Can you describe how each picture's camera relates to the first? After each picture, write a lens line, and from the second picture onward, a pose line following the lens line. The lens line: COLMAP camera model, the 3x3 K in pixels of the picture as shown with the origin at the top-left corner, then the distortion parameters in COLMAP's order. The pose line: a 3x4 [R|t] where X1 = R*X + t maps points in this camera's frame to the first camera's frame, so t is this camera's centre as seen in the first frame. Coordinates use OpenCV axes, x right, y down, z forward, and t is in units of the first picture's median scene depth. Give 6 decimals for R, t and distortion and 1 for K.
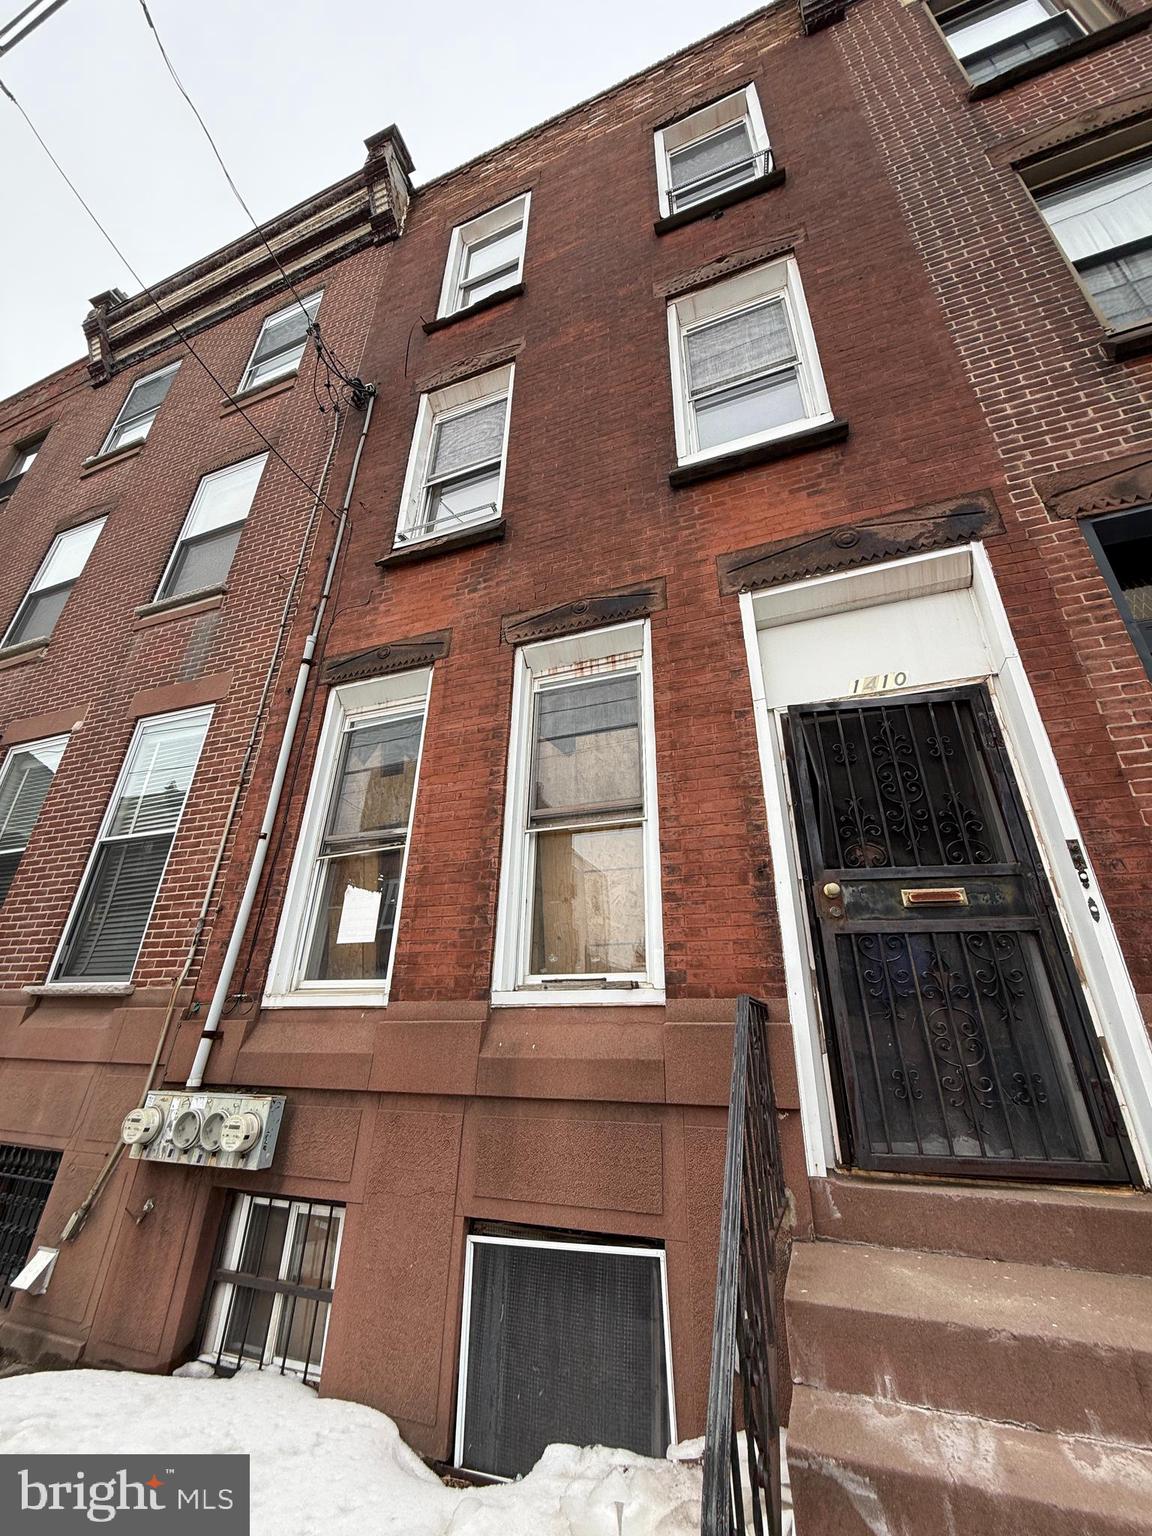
lens RADIAL K [[607.3, 0, 579.1], [0, 607.3, 768.1], [0, 0, 1]] dist [0.001363, -0.000517]
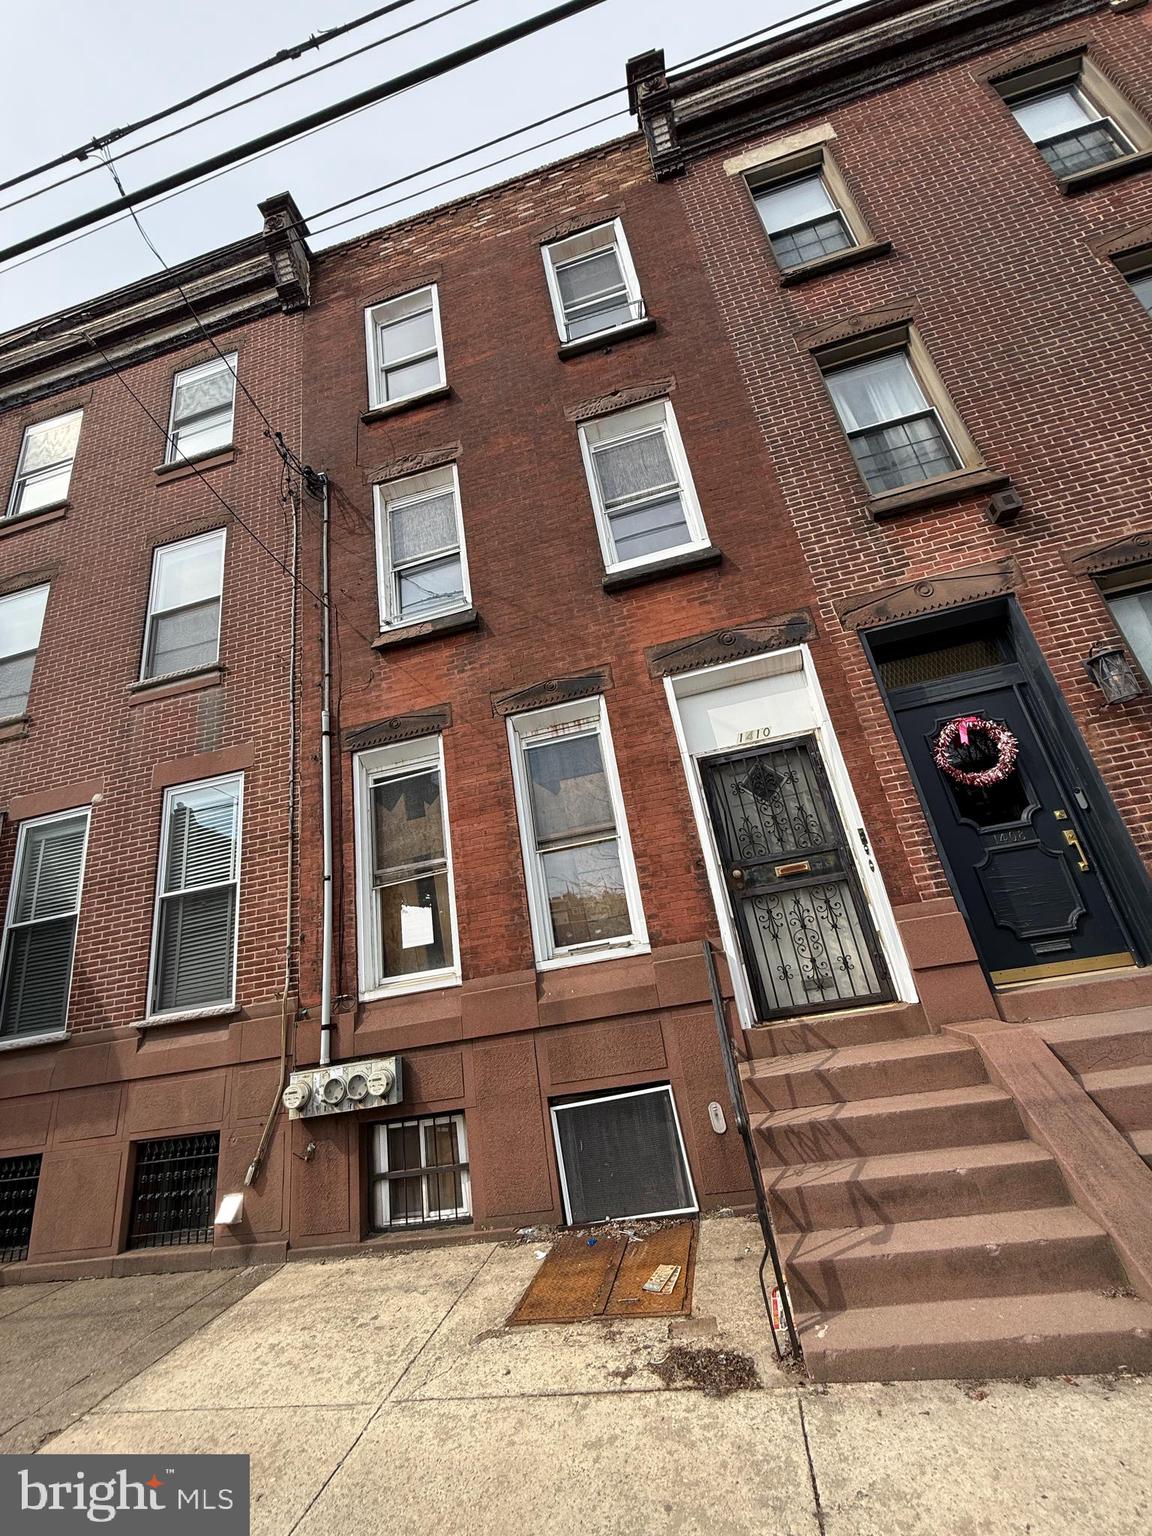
lens RADIAL K [[607.3, 0, 580.3], [0, 607.3, 767.0], [0, 0, 1]] dist [0.001363, -0.000517]
pose [[0.975094, -0.107322, 0.194097, -0.224064], [0.092898, 0.992296, 0.081973, -0.189227], [-0.201399, -0.061900, 0.977551, -0.391690]]
